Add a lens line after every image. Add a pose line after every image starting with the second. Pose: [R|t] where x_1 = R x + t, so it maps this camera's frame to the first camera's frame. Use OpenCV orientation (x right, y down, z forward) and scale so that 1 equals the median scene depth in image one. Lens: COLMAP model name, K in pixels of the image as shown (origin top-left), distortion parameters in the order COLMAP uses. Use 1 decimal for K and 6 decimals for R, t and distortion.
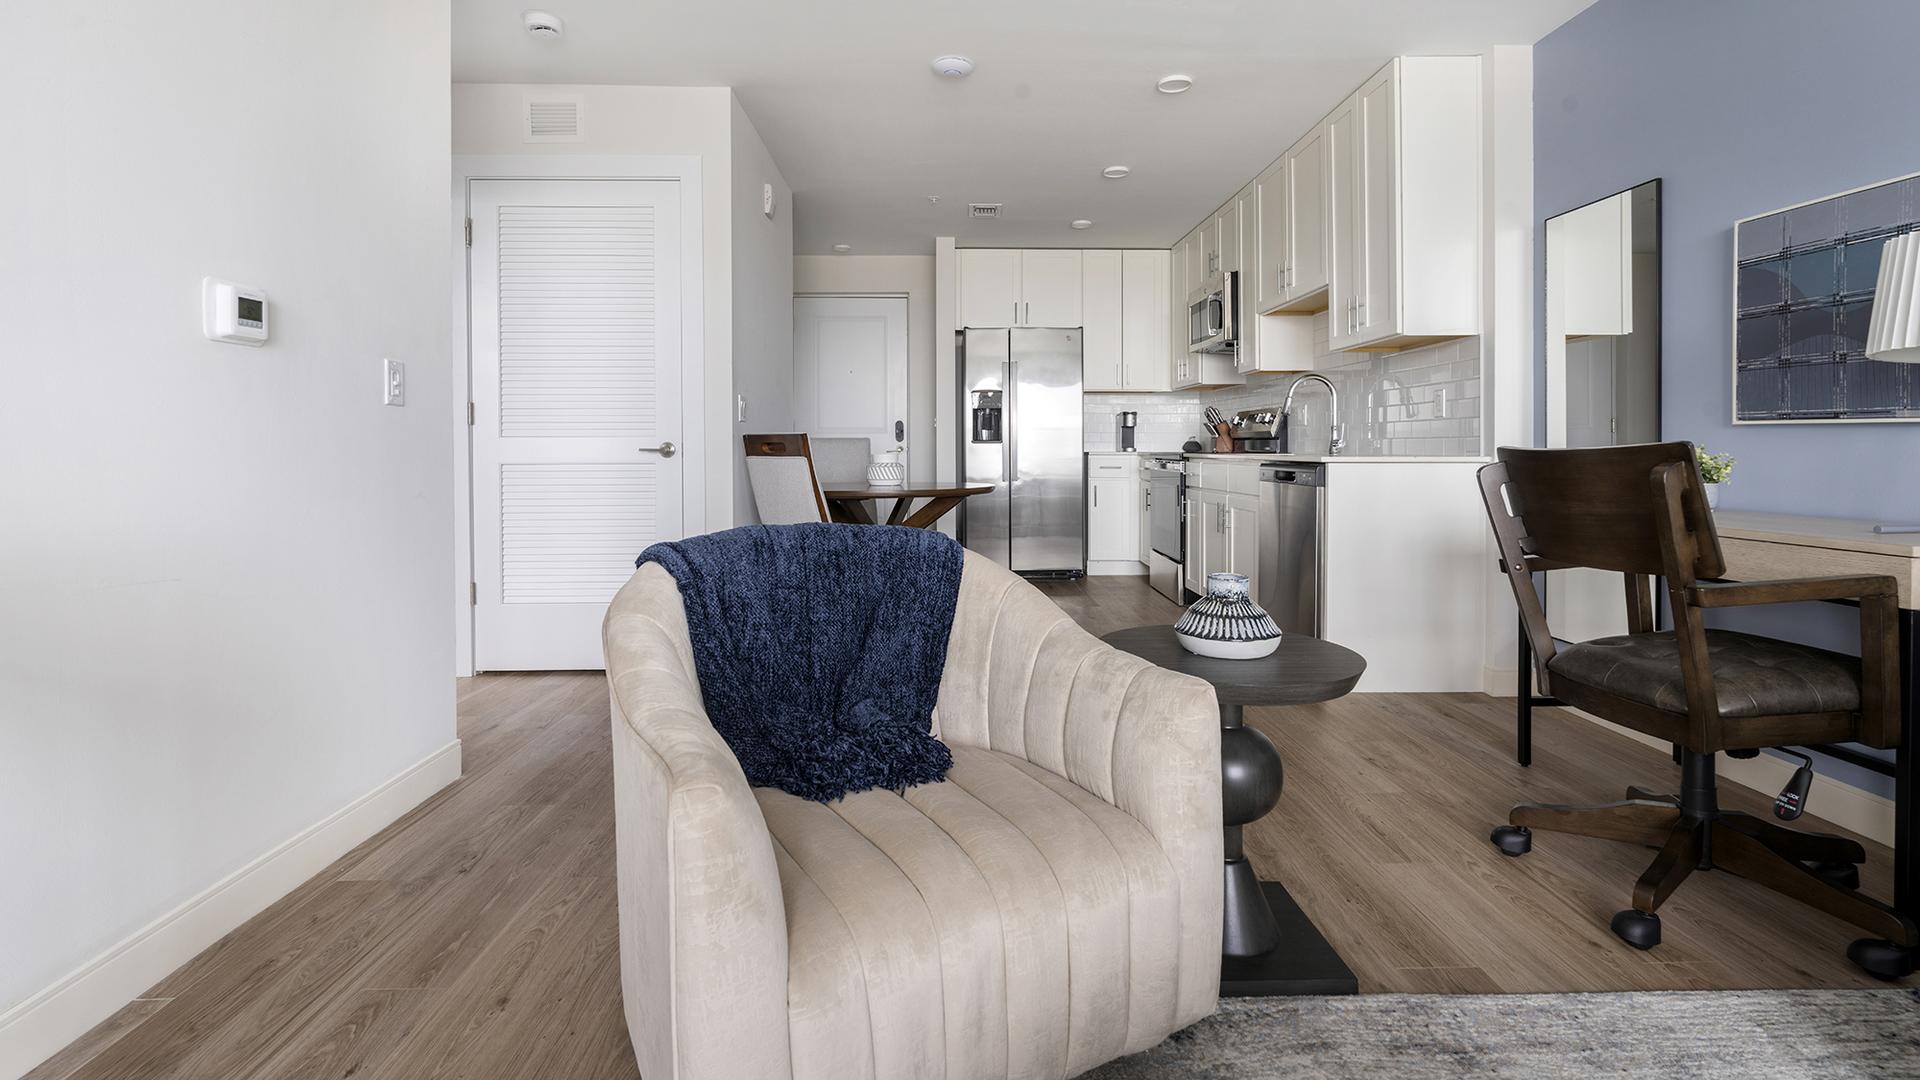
lens RADIAL K [[894.5, 0, 957.8], [0, 894.5, 459.9], [0, 0, 1]] dist [-0.001823, 0.001466]
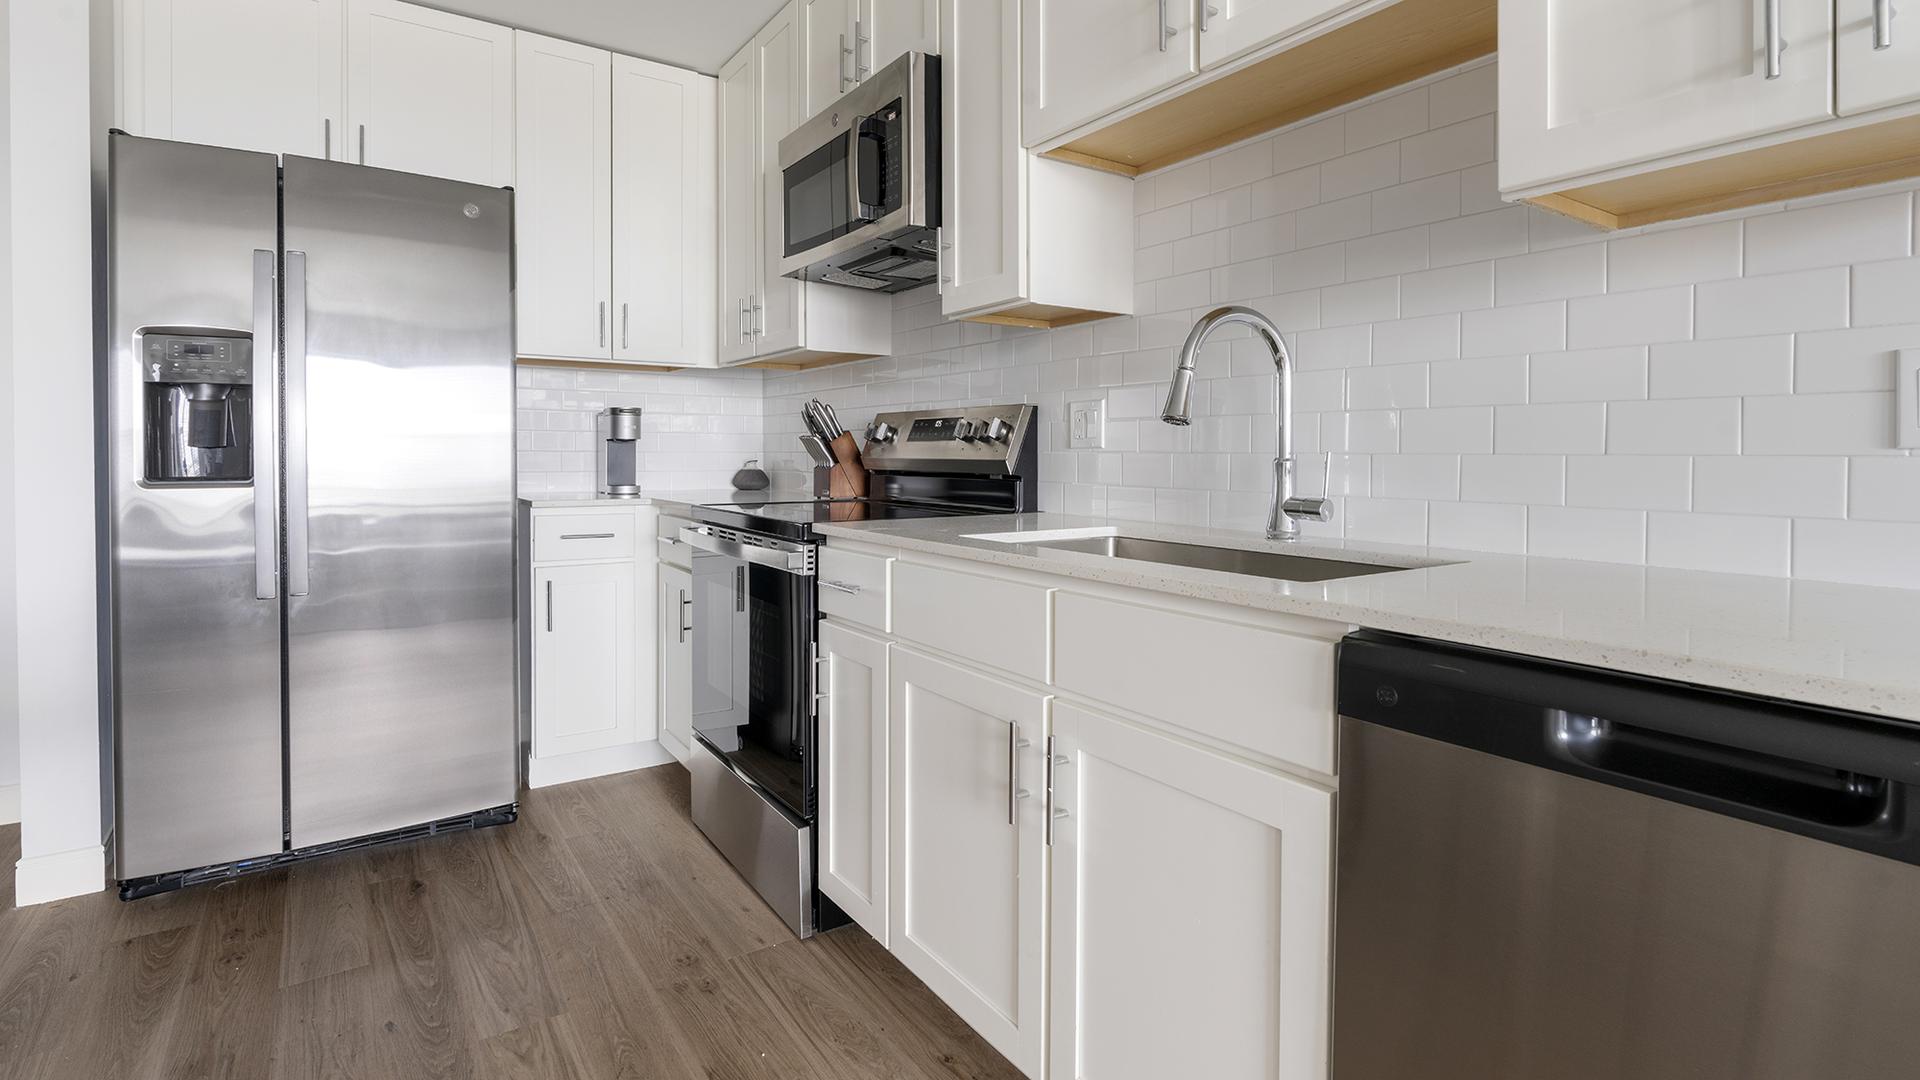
lens RADIAL K [[921.3, 0, 957.3], [0, 921.3, 458.2], [0, 0, 1]] dist [-0.001408, -0.000024]
pose [[0.837085, 0.000754, 0.547072, 0.114060], [0.003472, 0.999972, -0.006692, -0.036311], [-0.547062, 0.007501, 0.837059, 0.772988]]
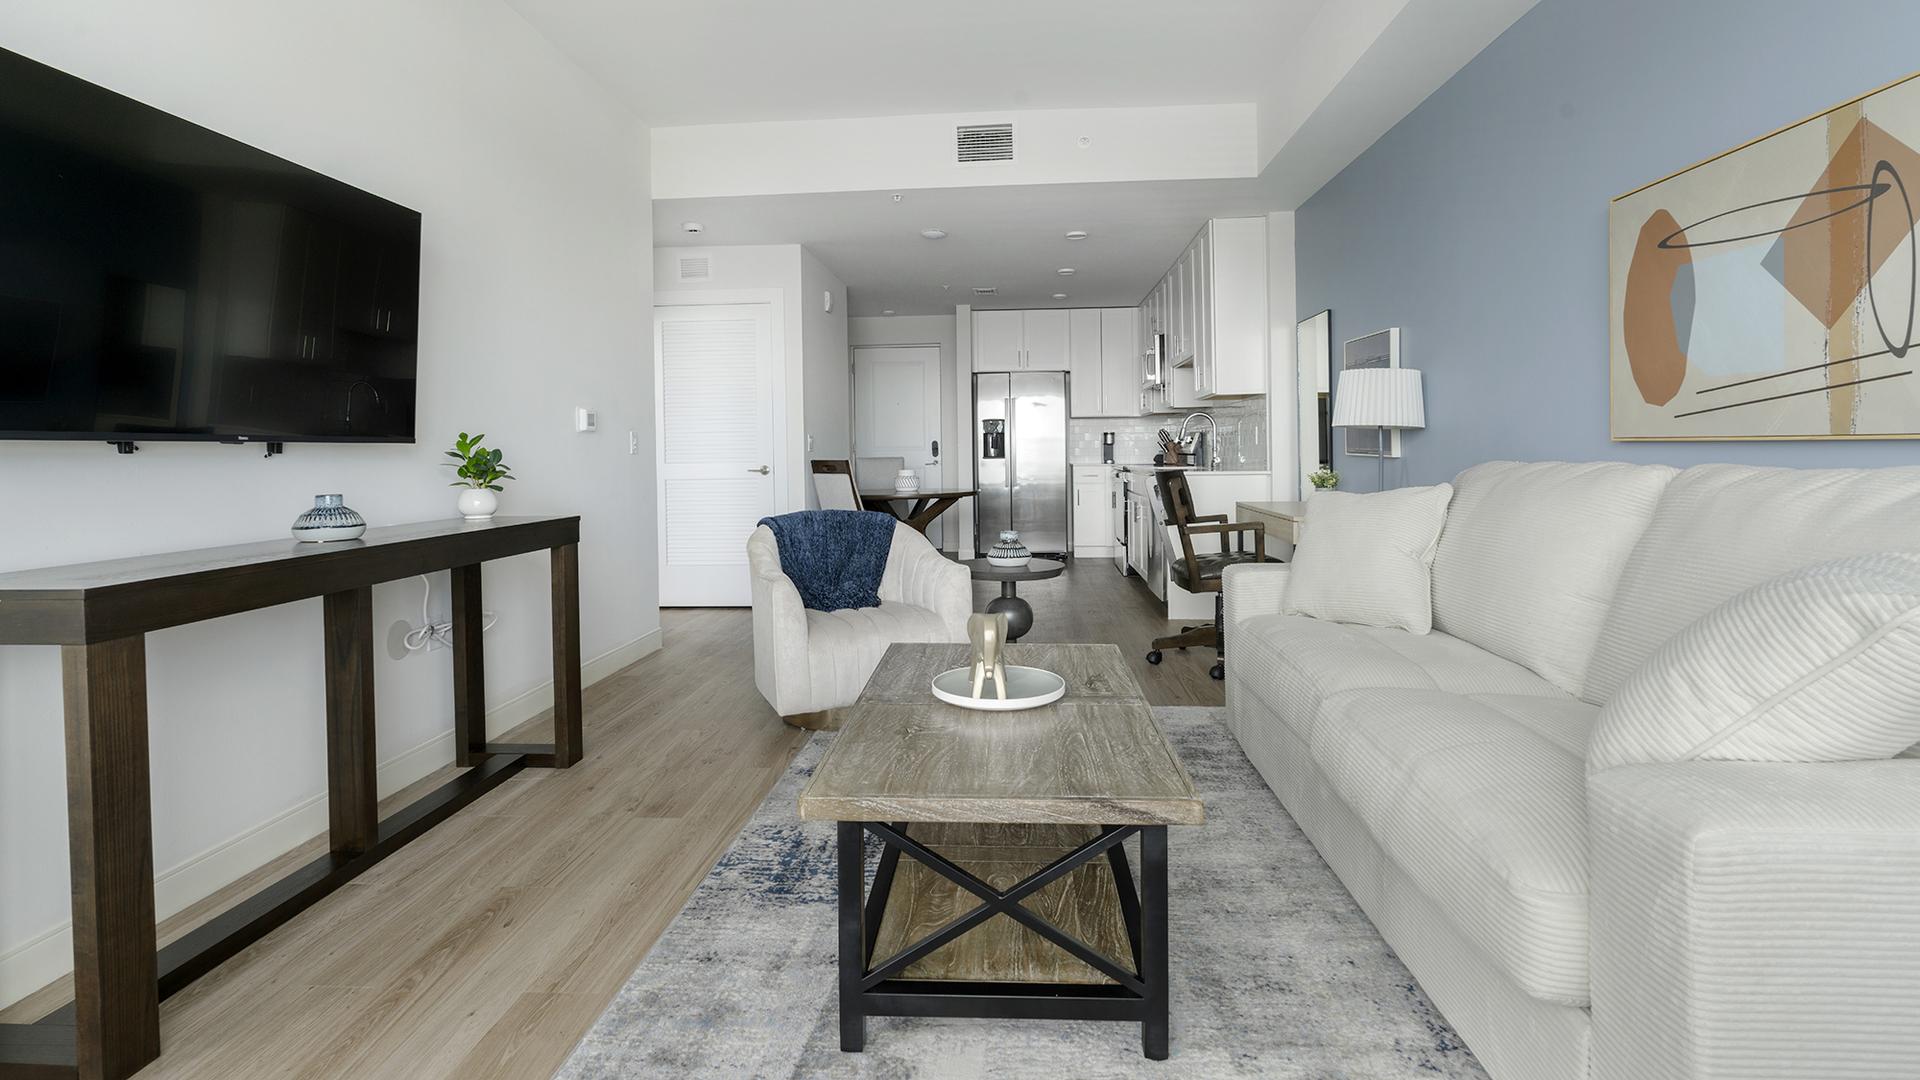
lens RADIAL K [[894.5, 0, 957.8], [0, 894.5, 459.9], [0, 0, 1]] dist [-0.001823, 0.001466]
pose [[0.995551, -0.010745, -0.093608, 0.144933], [0.010451, 0.999939, -0.003627, -0.017236], [0.093642, 0.002633, 0.995602, -0.479492]]
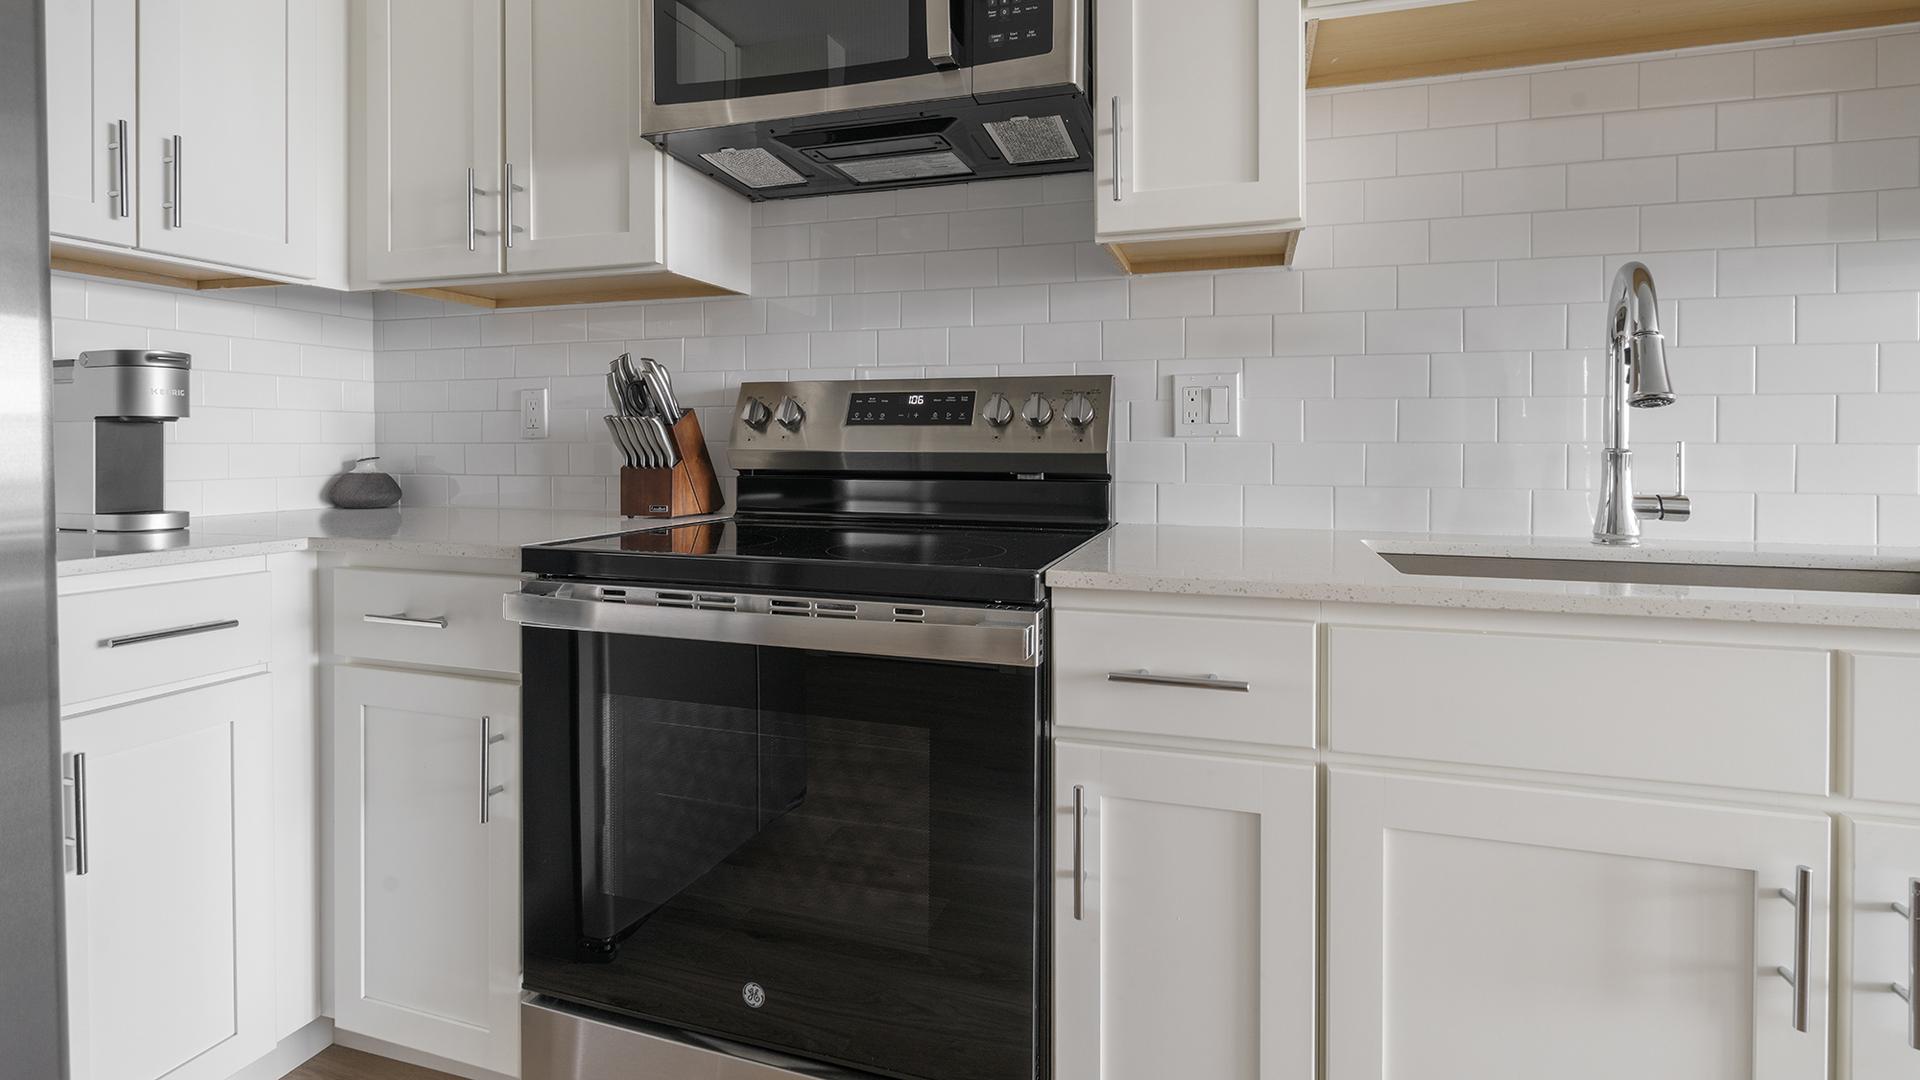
lens RADIAL K [[902.4, 0, 962.9], [0, 902.4, 447.7], [0, 0, 1]] dist [-0.002163, -0.000053]
pose [[0.316005, -0.003406, 0.948752, 0.062706], [0.012221, 0.999925, -0.000481, -0.041321], [-0.948679, 0.011746, 0.316023, 1.124680]]
